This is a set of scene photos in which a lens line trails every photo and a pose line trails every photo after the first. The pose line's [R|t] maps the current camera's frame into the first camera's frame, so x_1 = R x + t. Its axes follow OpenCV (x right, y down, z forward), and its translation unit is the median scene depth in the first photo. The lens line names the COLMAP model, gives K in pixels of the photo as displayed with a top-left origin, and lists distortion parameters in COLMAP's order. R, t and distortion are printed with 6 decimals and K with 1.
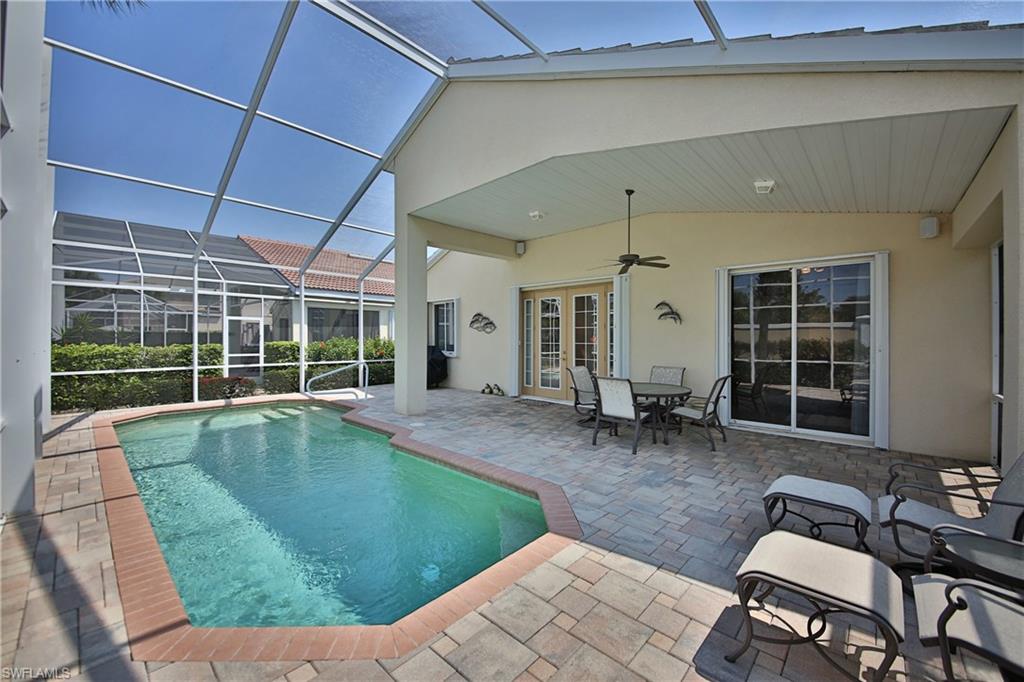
lens RADIAL K [[391.5, 0, 516.0], [0, 391.5, 339.3], [0, 0, 1]] dist [0.018634, -0.013196]
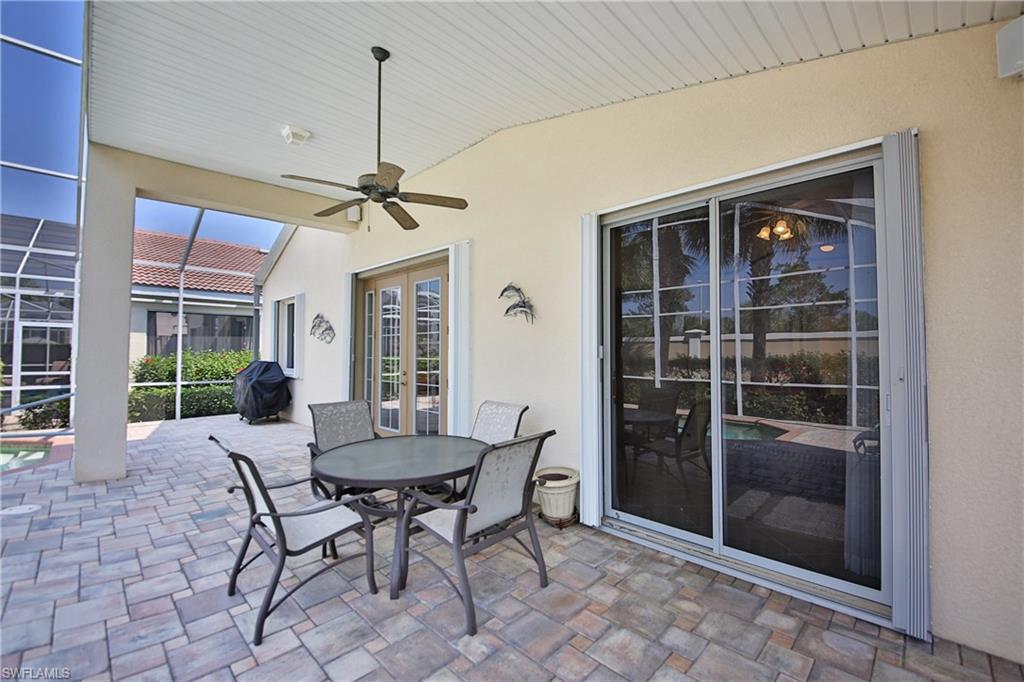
lens RADIAL K [[420.0, 0, 512.0], [0, 420.0, 341.0], [0, 0, 1]] dist [-0.001215, -0.000374]
pose [[0.999299, 0.001640, -0.037400, 0.296592], [-0.002842, 0.999481, -0.032102, 0.002714], [0.037328, 0.032186, 0.998785, 0.304166]]
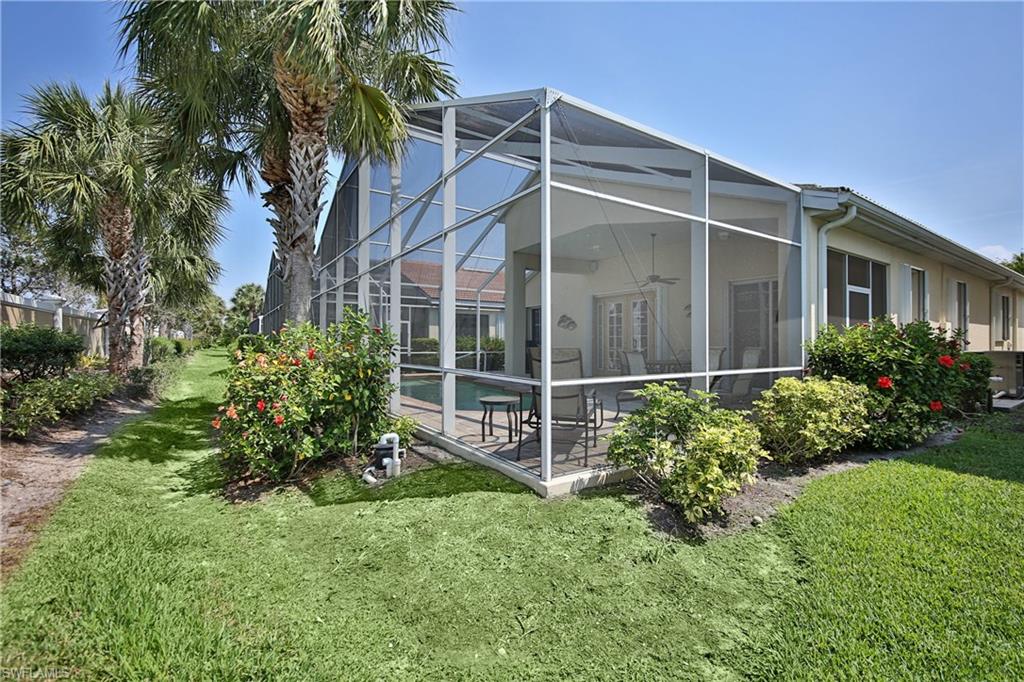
lens RADIAL K [[420.0, 0, 512.0], [0, 420.0, 341.0], [0, 0, 1]] dist [-0.001215, -0.000374]
pose [[0.966939, -0.000556, -0.255008, 0.106857], [-0.000990, 0.999982, -0.005934, 0.032451], [0.255007, 0.005990, 0.966921, -0.460410]]
